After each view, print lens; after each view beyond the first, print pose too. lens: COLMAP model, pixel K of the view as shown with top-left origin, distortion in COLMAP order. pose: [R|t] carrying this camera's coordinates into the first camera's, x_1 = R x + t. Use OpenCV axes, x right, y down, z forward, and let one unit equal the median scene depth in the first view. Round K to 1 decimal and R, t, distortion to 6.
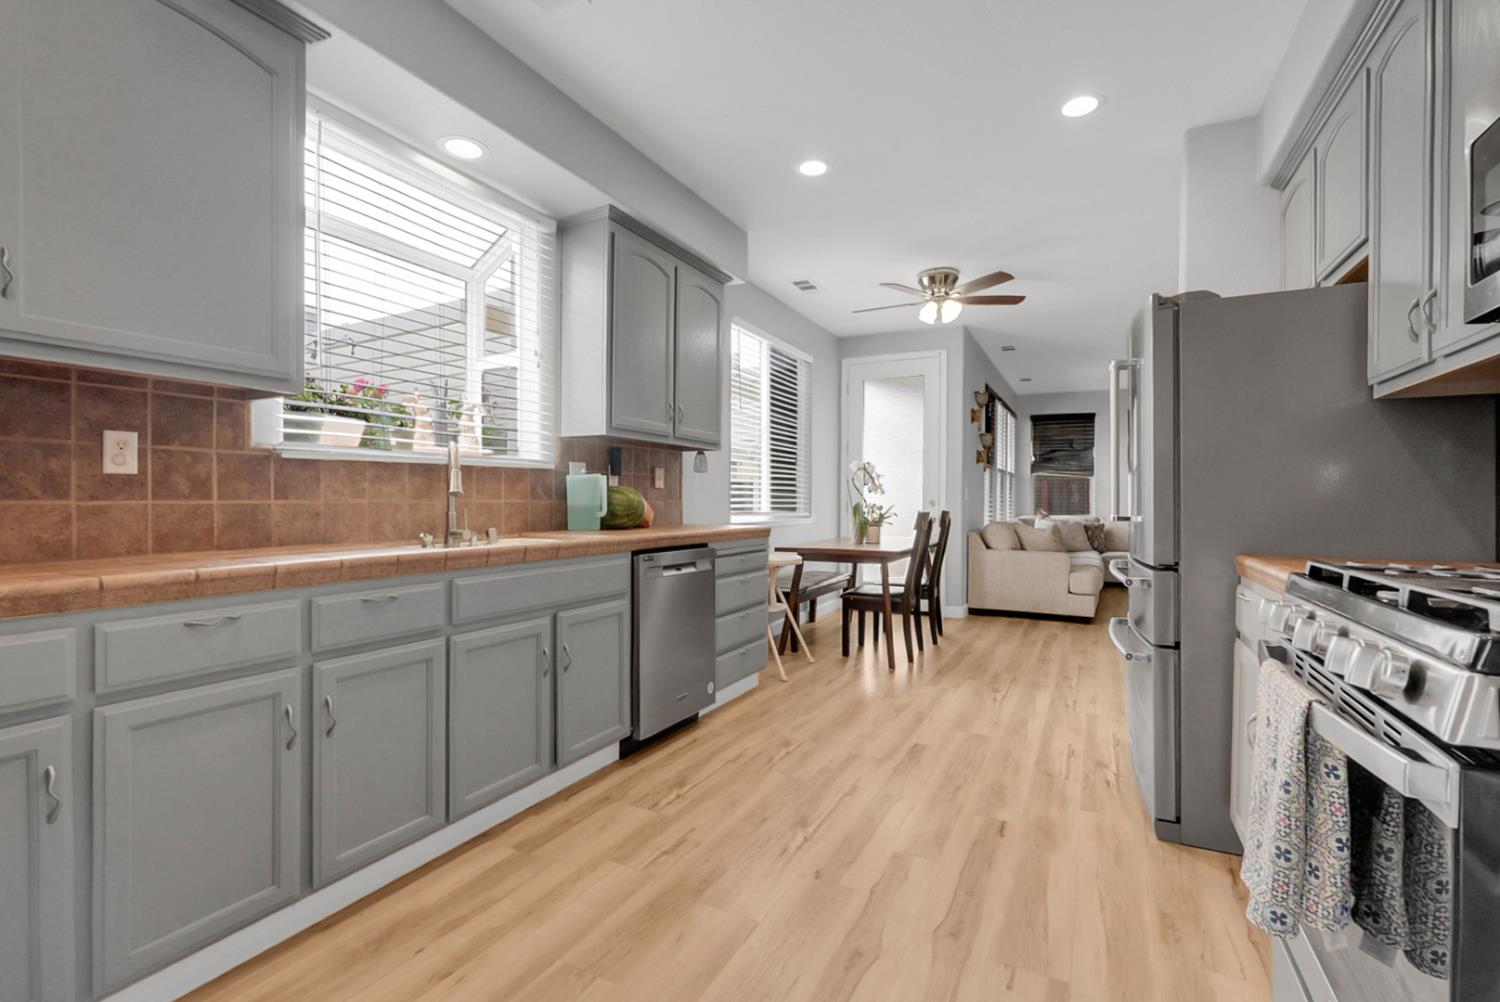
lens RADIAL K [[658.4, 0, 758.3], [0, 658.4, 498.0], [0, 0, 1]] dist [-0.019222, 0.009960]
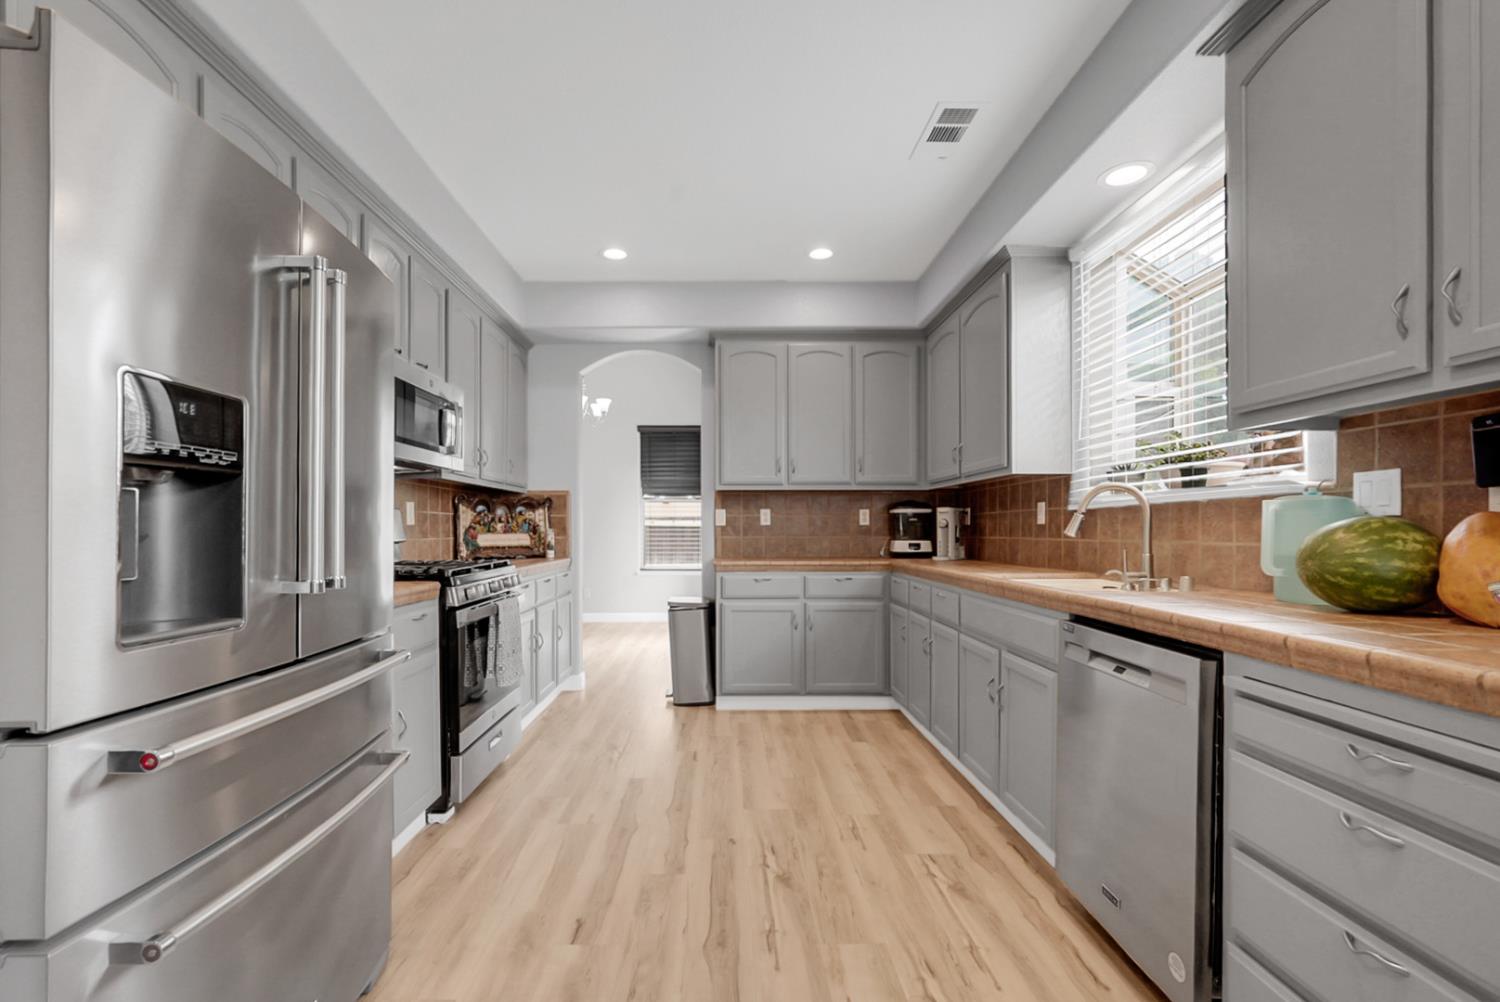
lens RADIAL K [[670.0, 0, 733.1], [0, 670.0, 528.0], [0, 0, 1]] dist [0.000005, 0.000264]
pose [[-0.883659, -0.005000, -0.468105, 0.542363], [-0.002583, 0.999980, -0.005805, -0.009024], [0.468125, -0.003921, -0.883654, 1.675656]]
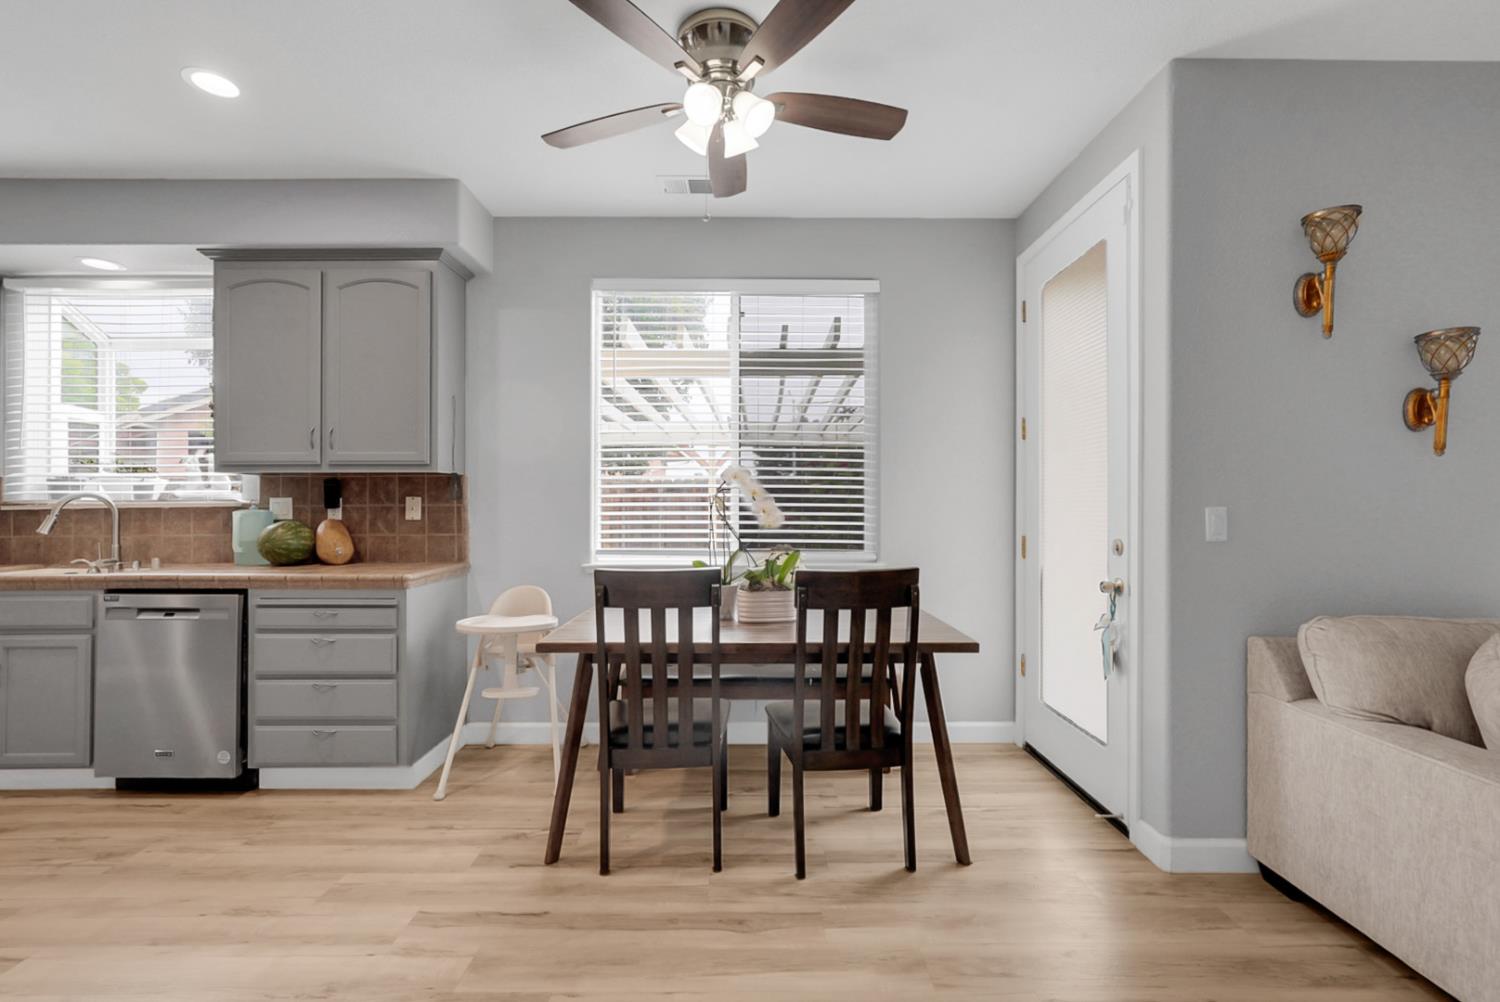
lens RADIAL K [[658.4, 0, 758.3], [0, 658.4, 498.0], [0, 0, 1]] dist [-0.019222, 0.009960]
pose [[0.463350, -0.016543, -0.886021, 1.357556], [0.006712, 0.999863, -0.015158, -0.046142], [0.886150, 0.001076, 0.463398, 1.630691]]
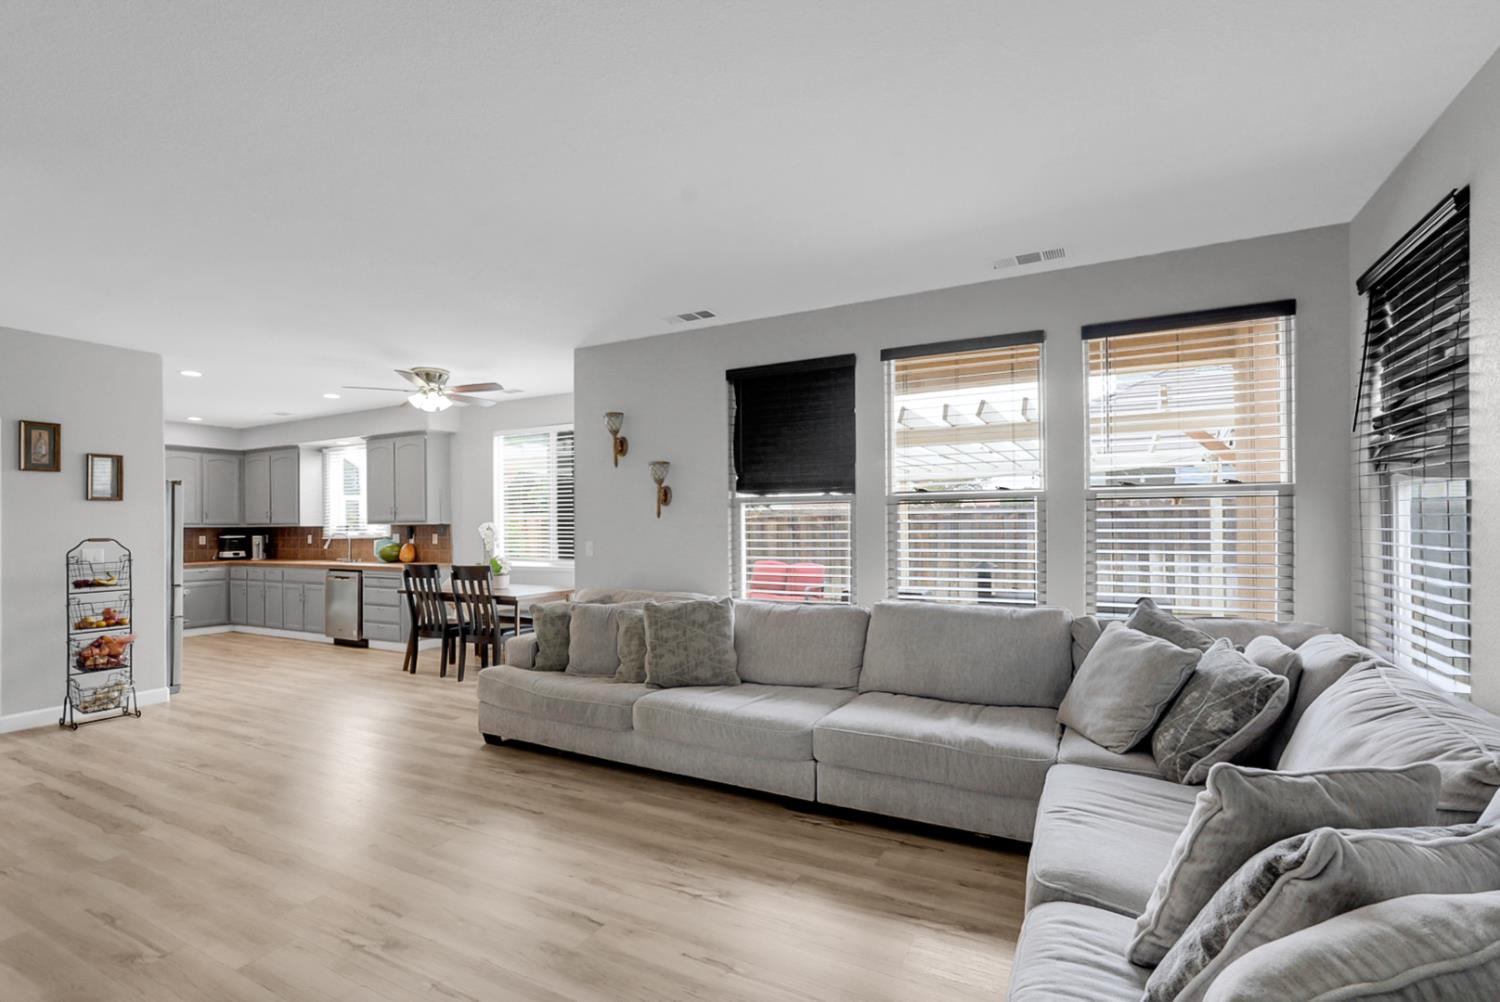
lens RADIAL K [[615.2, 0, 751.9], [0, 615.2, 521.2], [0, 0, 1]] dist [-0.016362, -0.000032]
pose [[0.050343, -0.013019, -0.998647, 2.847004], [0.011269, 0.999859, -0.012466, -0.081441], [0.998668, -0.010627, 0.050483, 3.040002]]
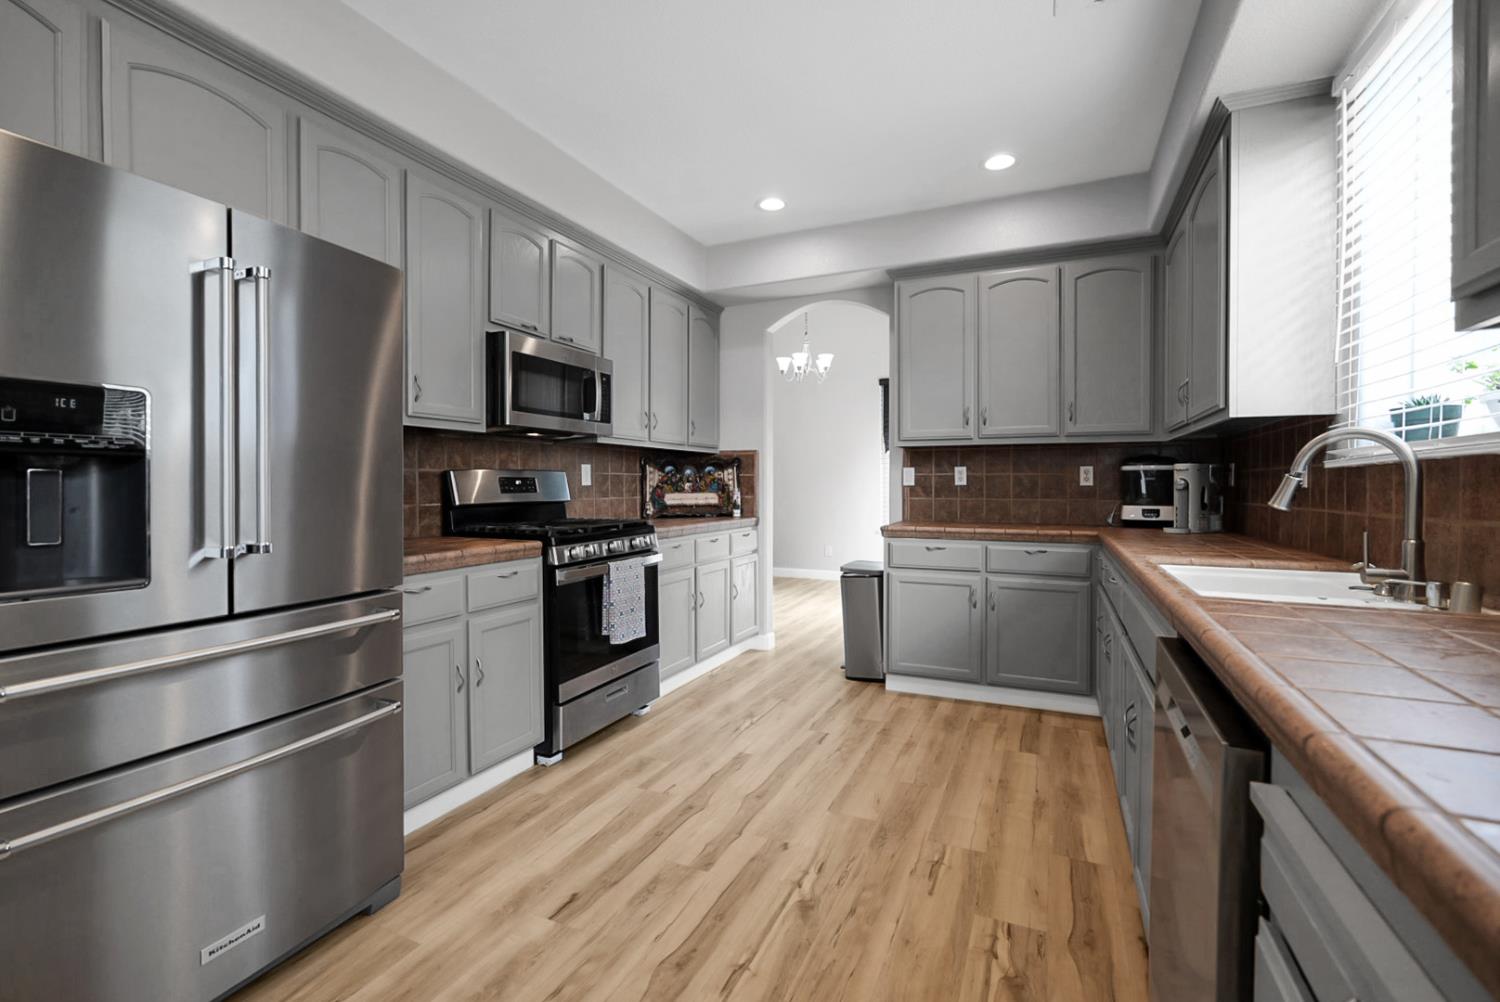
lens RADIAL K [[666.8, 0, 756.0], [0, 666.8, 490.3], [0, 0, 1]] dist [-0.001321, 0.000329]
pose [[-0.998488, -0.005800, -0.054655, 0.162234], [-0.006236, 0.999950, 0.007818, -0.025911], [0.054607, 0.008147, -0.998475, 1.666629]]
